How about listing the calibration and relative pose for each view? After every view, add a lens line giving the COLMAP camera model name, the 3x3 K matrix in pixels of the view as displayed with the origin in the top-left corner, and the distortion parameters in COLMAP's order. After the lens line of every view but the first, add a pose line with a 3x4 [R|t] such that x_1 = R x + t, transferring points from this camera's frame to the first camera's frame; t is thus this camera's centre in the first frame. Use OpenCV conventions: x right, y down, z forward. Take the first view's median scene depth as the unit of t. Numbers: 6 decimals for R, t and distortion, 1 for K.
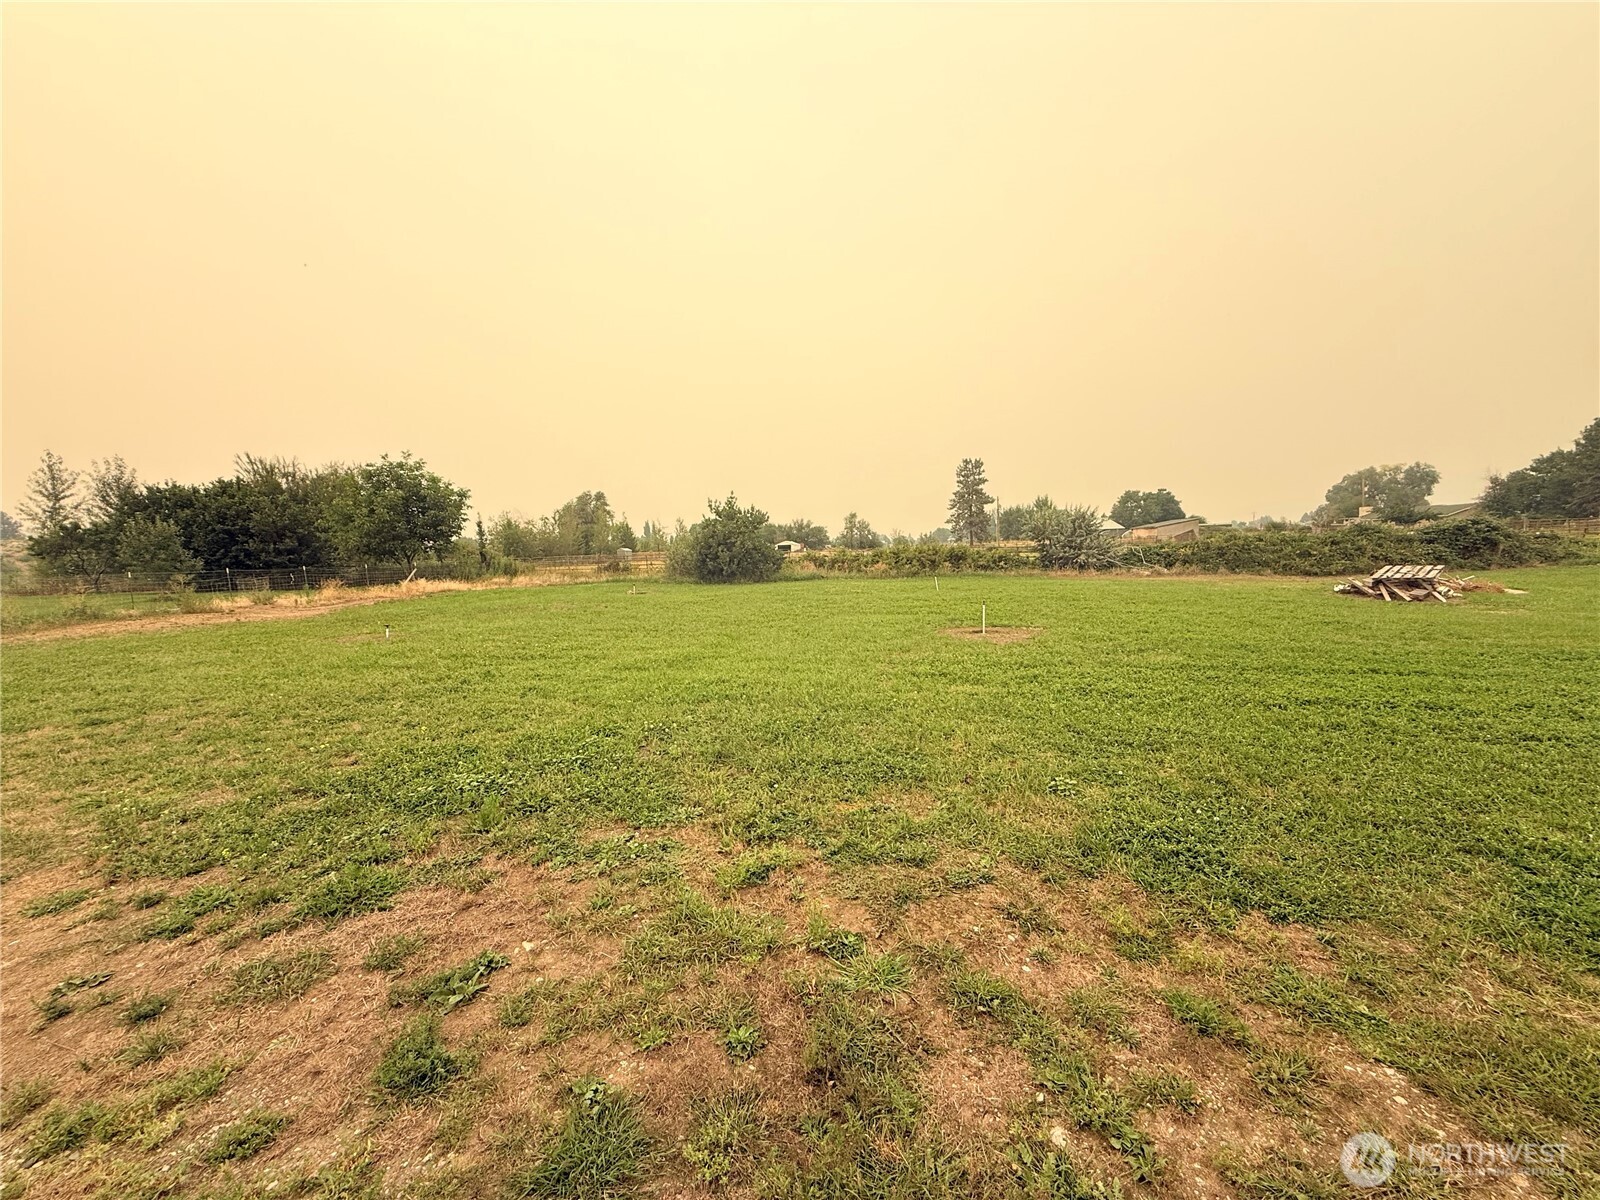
lens RADIAL K [[638.1, 0, 790.9], [0, 638.1, 597.0], [0, 0, 1]] dist [-0.001875, 0.000279]
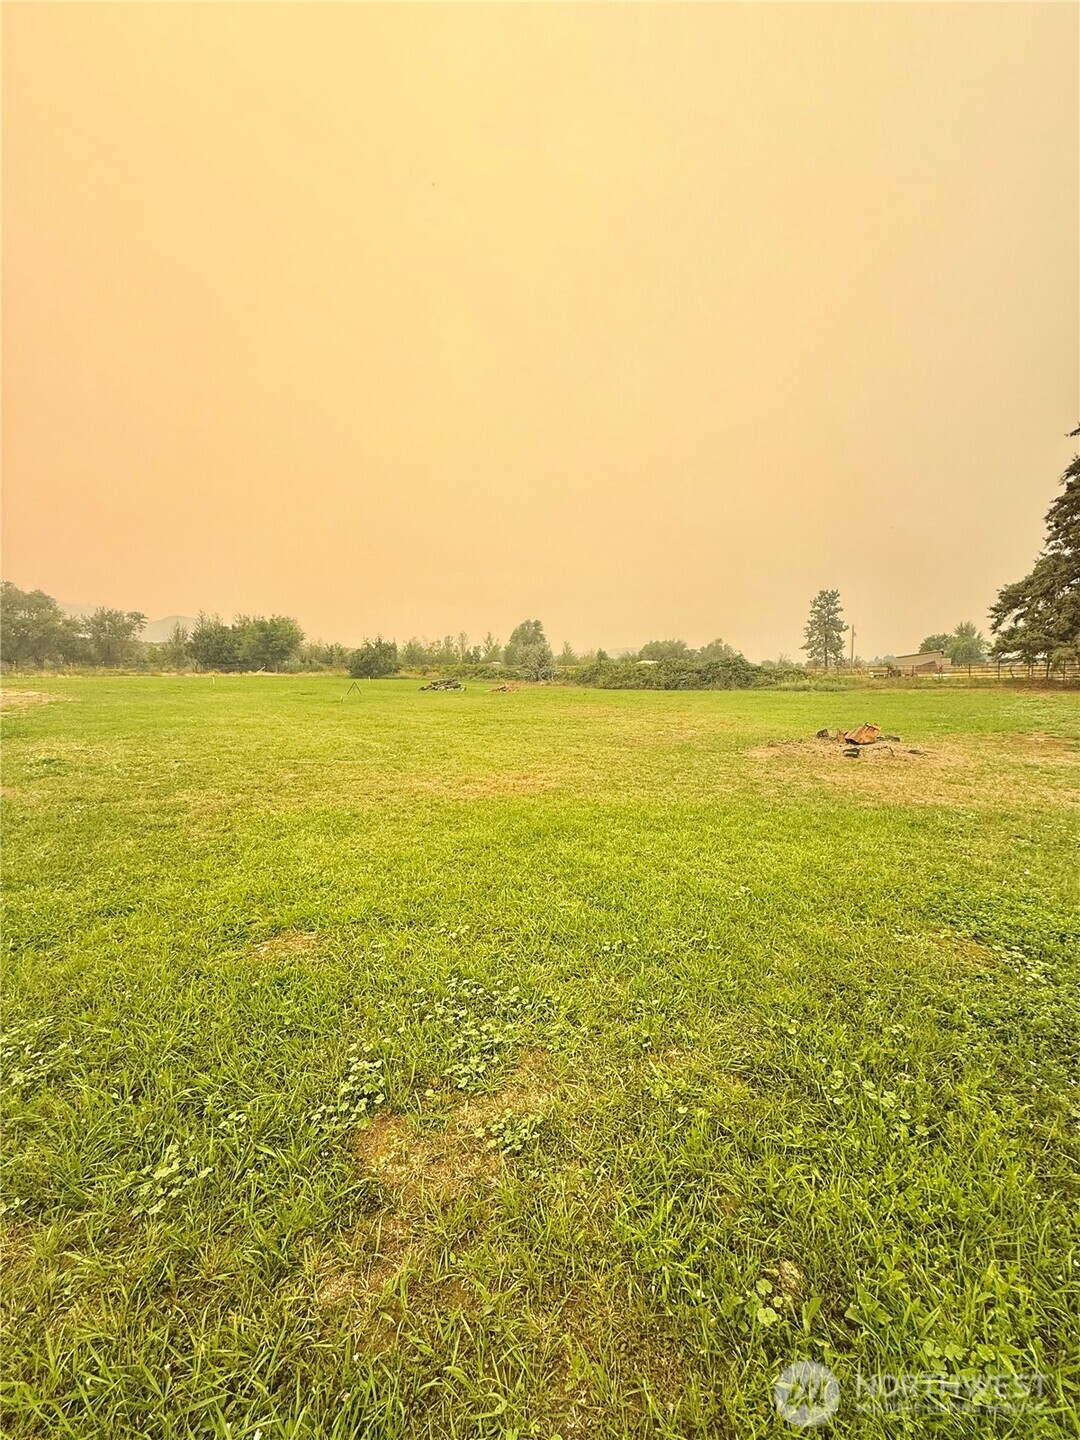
lens RADIAL K [[574.3, 0, 536.8], [0, 574.3, 715.5], [0, 0, 1]] dist [-0.001875, 0.000279]
pose [[0.890217, 0.071761, -0.449848, 0.297556], [-0.065732, 0.997415, 0.029031, -0.000327], [0.450769, 0.003725, 0.892633, -0.090030]]
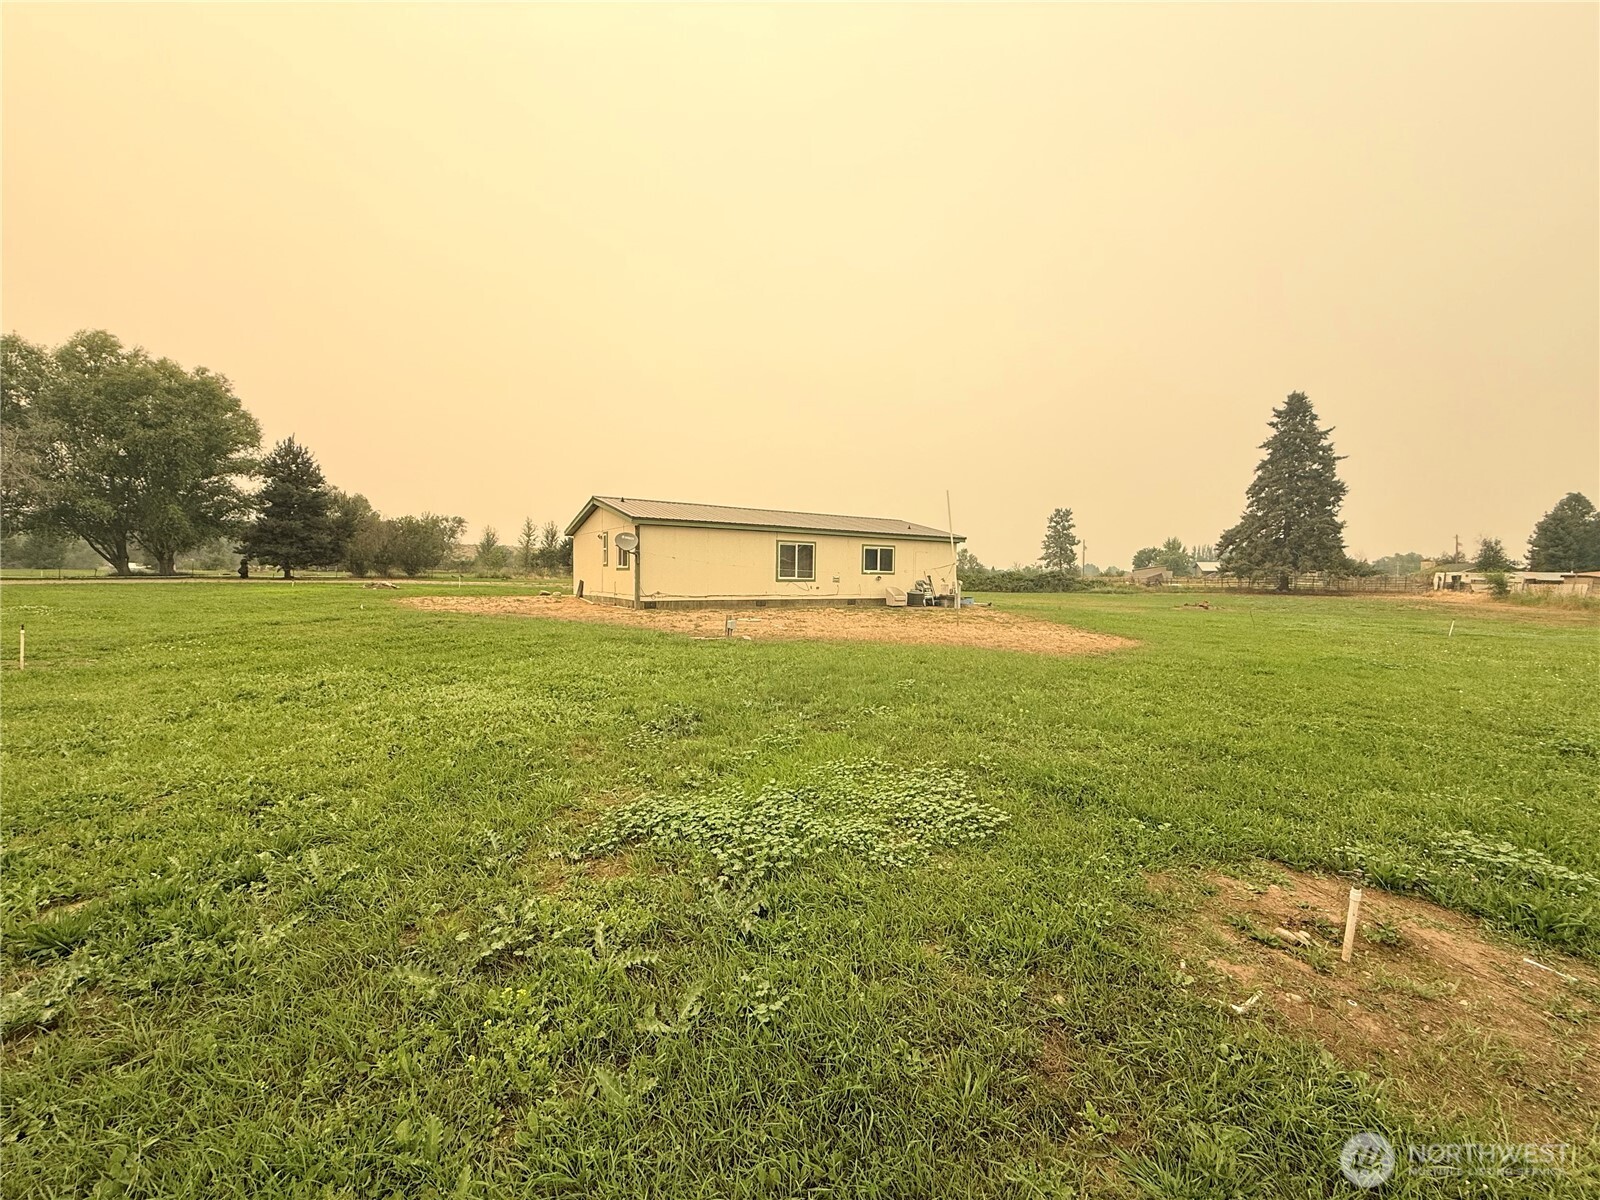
lens RADIAL K [[638.1, 0, 790.8], [0, 638.1, 598.3], [0, 0, 1]] dist [-0.001875, 0.000279]
pose [[0.936567, 0.061595, -0.345034, 0.228654], [-0.072924, 0.997138, -0.019938, 0.017979], [0.342818, 0.043834, 0.938378, -0.320344]]
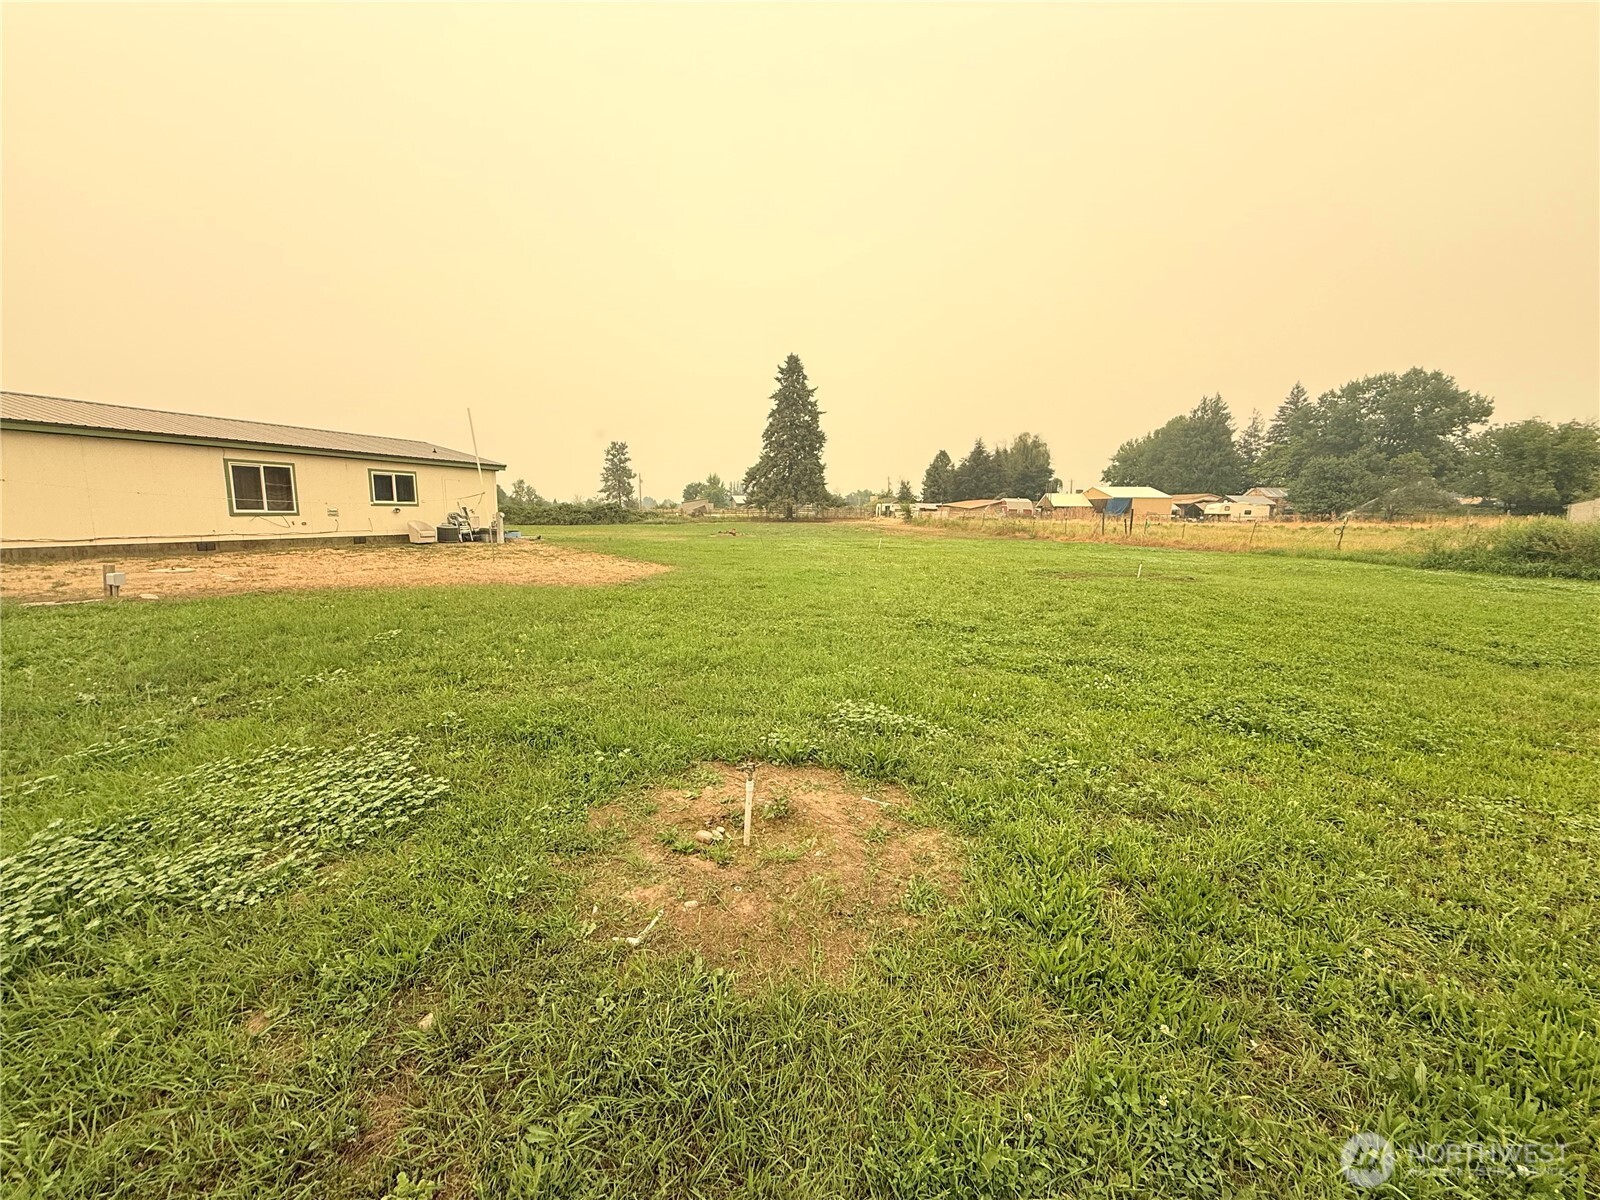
lens RADIAL K [[638.1, 0, 798.8], [0, 638.1, 599.3], [0, 0, 1]] dist [-0.001875, 0.000279]
pose [[0.950892, -0.000604, 0.309523, 0.233666], [-0.017193, 0.998351, 0.054767, 0.017935], [-0.309046, -0.057399, 0.949314, -0.316158]]
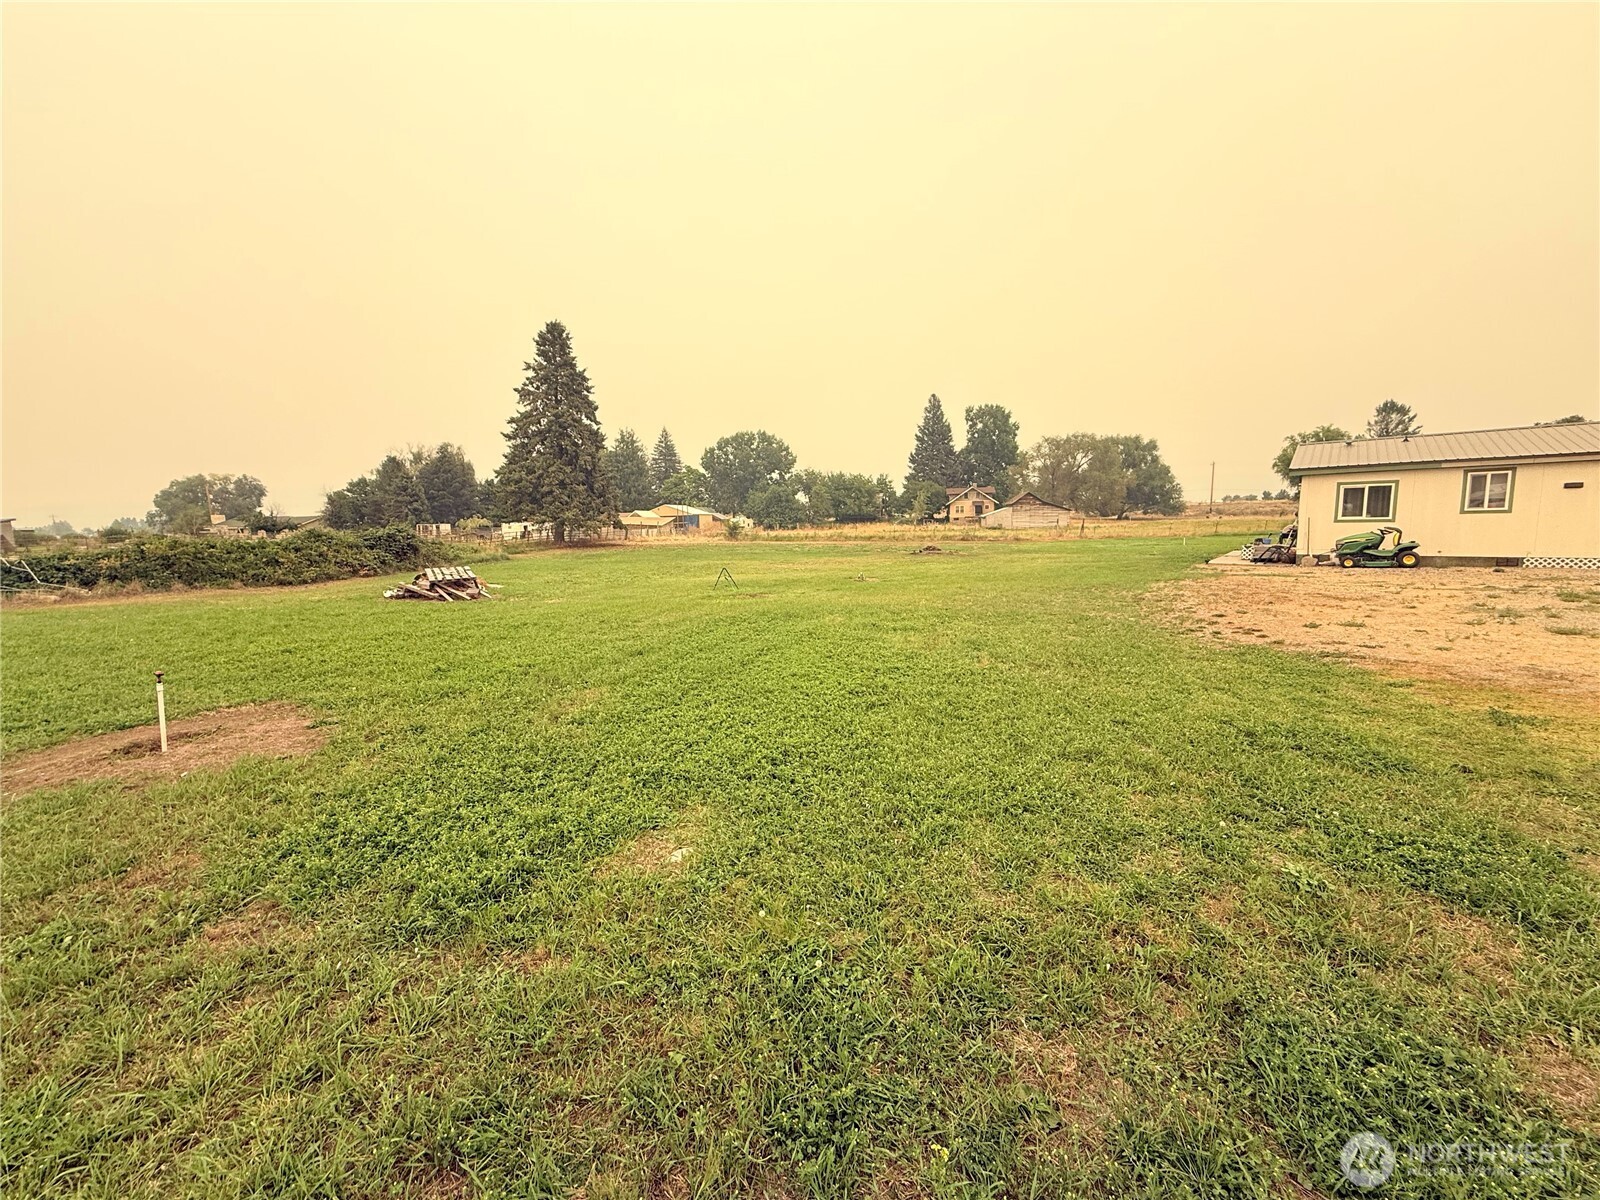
lens RADIAL K [[638.1, 0, 792.2], [0, 638.1, 608.2], [0, 0, 1]] dist [-0.001875, 0.000279]
pose [[0.077279, -0.096954, 0.992284, -0.007477], [0.095436, 0.991410, 0.089436, -0.003106], [-0.992431, 0.087788, 0.085868, 0.047879]]
